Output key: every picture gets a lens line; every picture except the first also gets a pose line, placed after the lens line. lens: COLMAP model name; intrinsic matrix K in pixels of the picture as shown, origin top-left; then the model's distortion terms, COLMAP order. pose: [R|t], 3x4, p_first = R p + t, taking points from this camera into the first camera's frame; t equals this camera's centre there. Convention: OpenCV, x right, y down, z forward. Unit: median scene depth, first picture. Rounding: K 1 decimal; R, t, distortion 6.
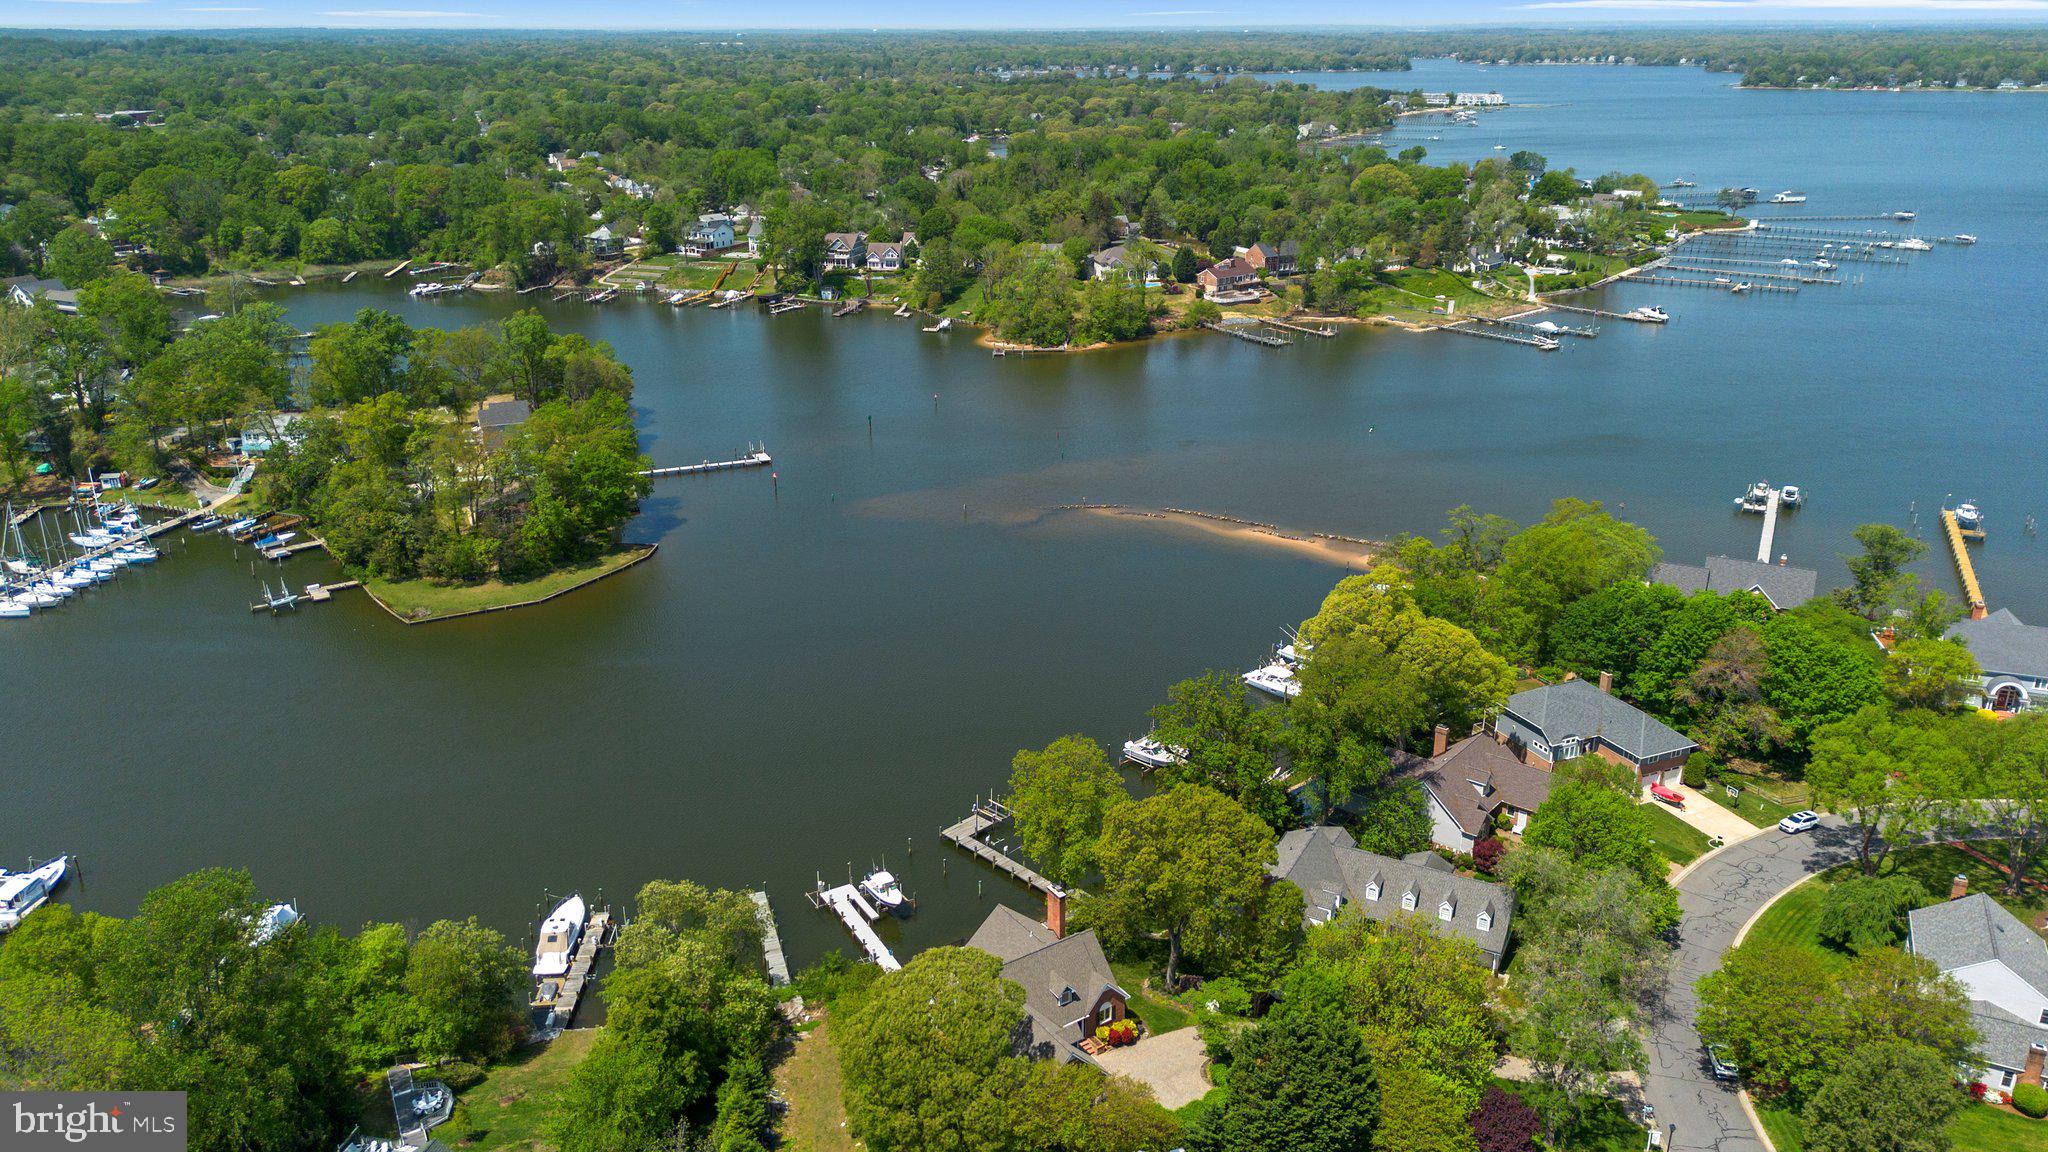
lens RADIAL K [[1410.4, 0, 1024.0], [0, 1410.4, 576.0], [0, 0, 1]] dist [0.043477, 0.000070]
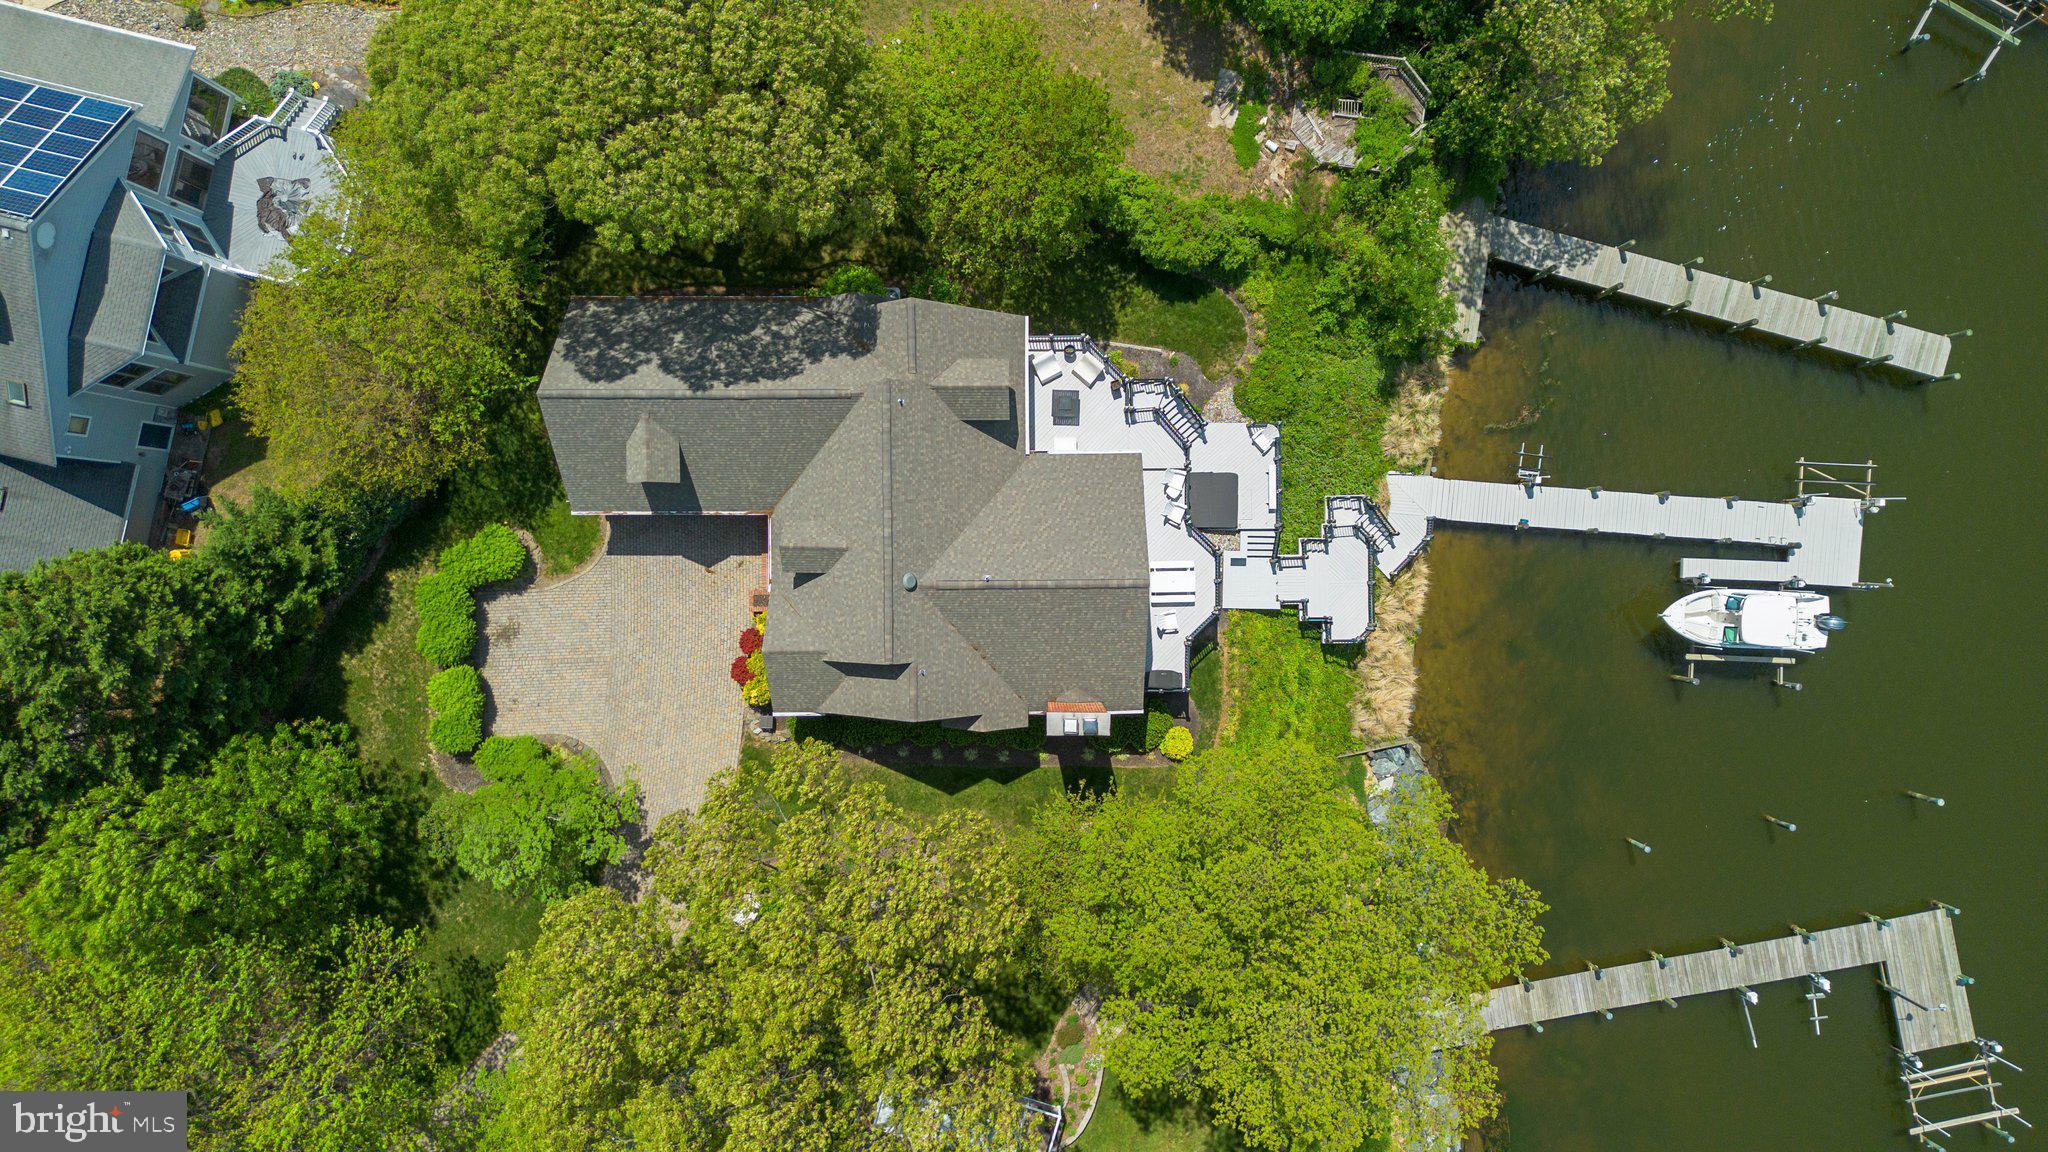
lens RADIAL K [[1410.4, 0, 1024.0], [0, 1410.4, 576.0], [0, 0, 1]] dist [0.043477, 0.000070]
pose [[-0.552667, 0.833056, 0.024017, -0.010194], [-0.278799, -0.211965, 0.936665, -0.096389], [0.785386, 0.510968, 0.349402, 0.794171]]
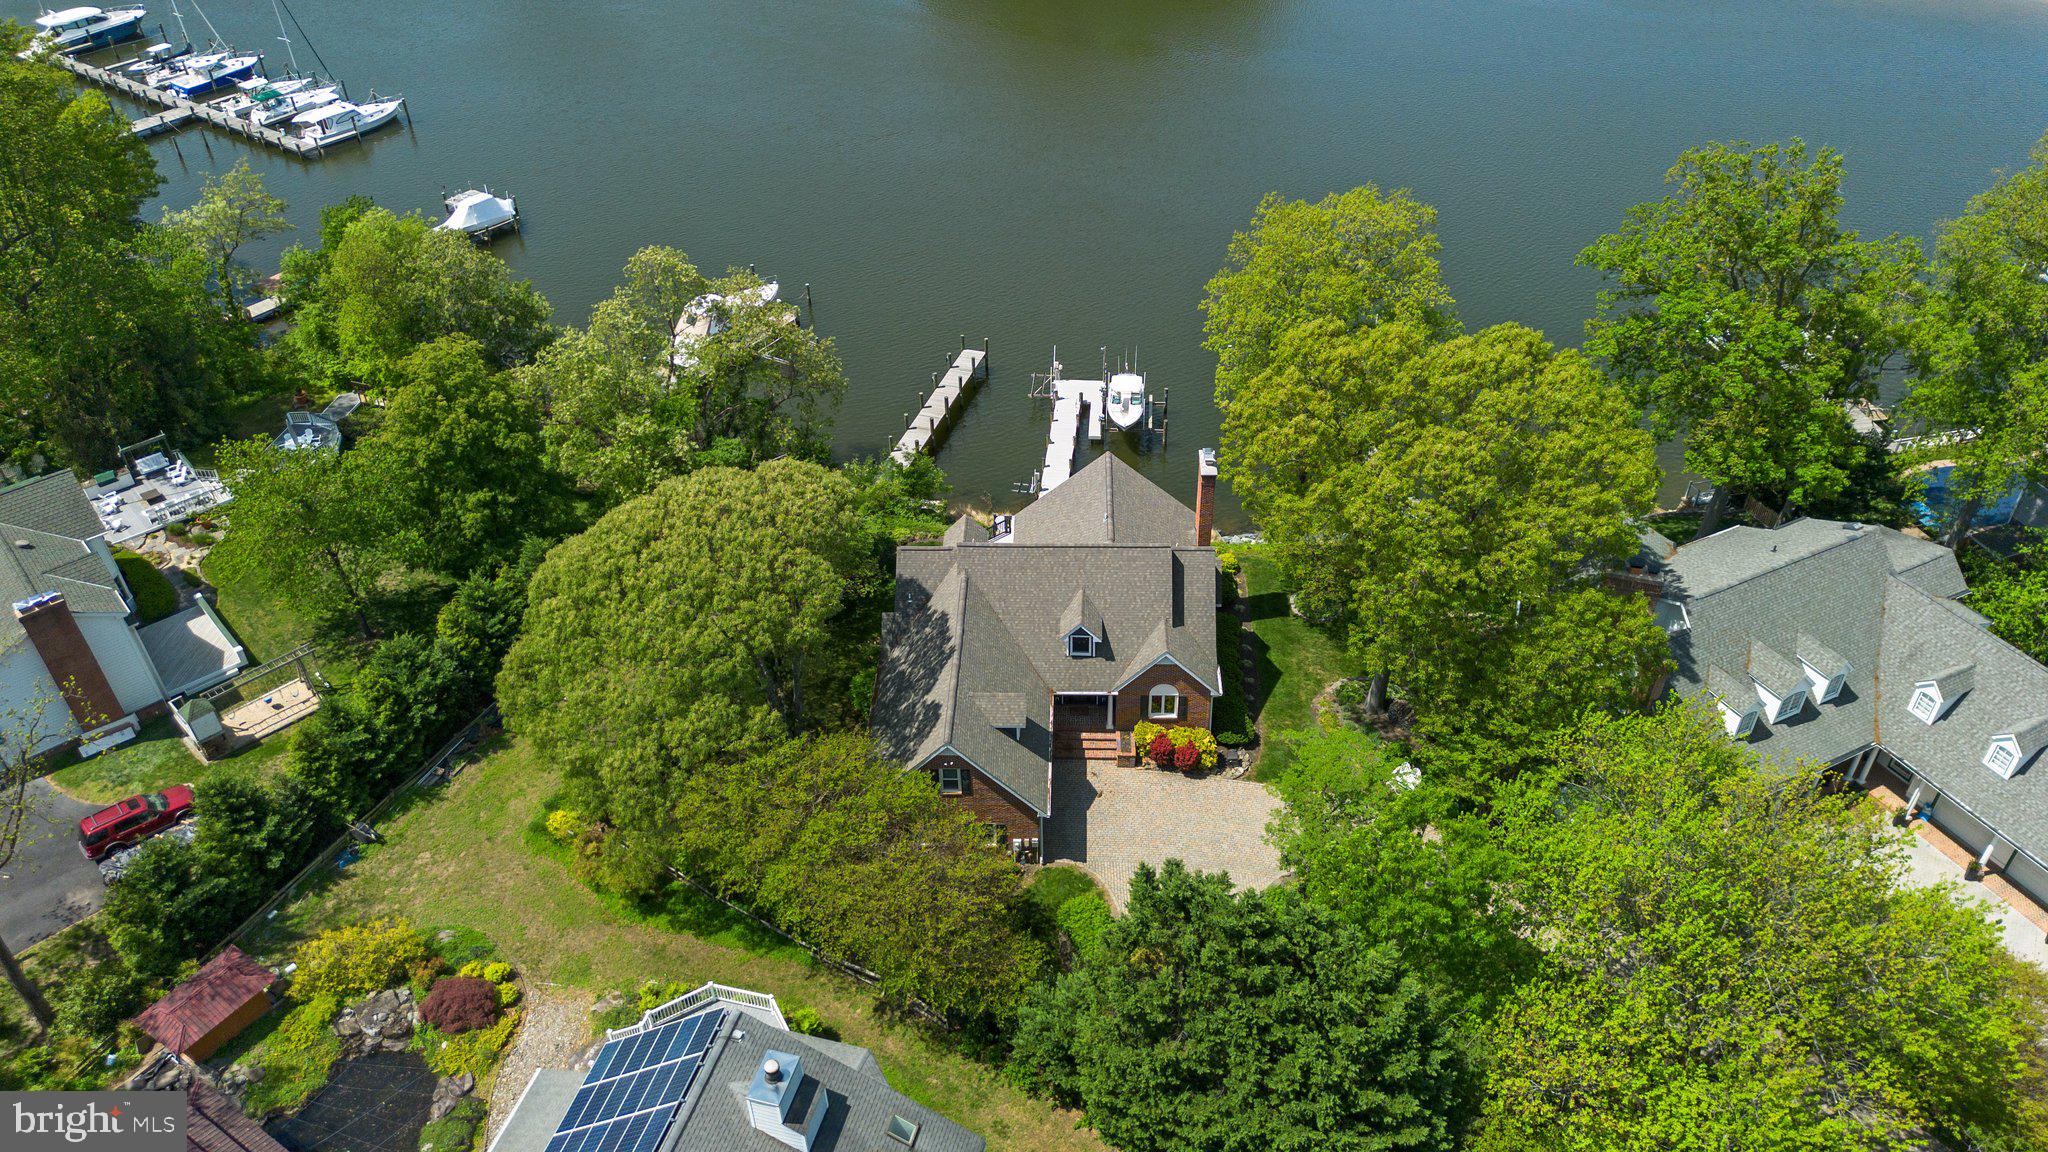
lens RADIAL K [[1410.4, 0, 1024.0], [0, 1410.4, 576.0], [0, 0, 1]] dist [0.043477, 0.000070]
pose [[0.813565, 0.350851, -0.463698, 0.208538], [-0.186298, 0.912691, 0.363713, 0.081461], [0.550822, -0.209518, 0.807897, 0.506081]]
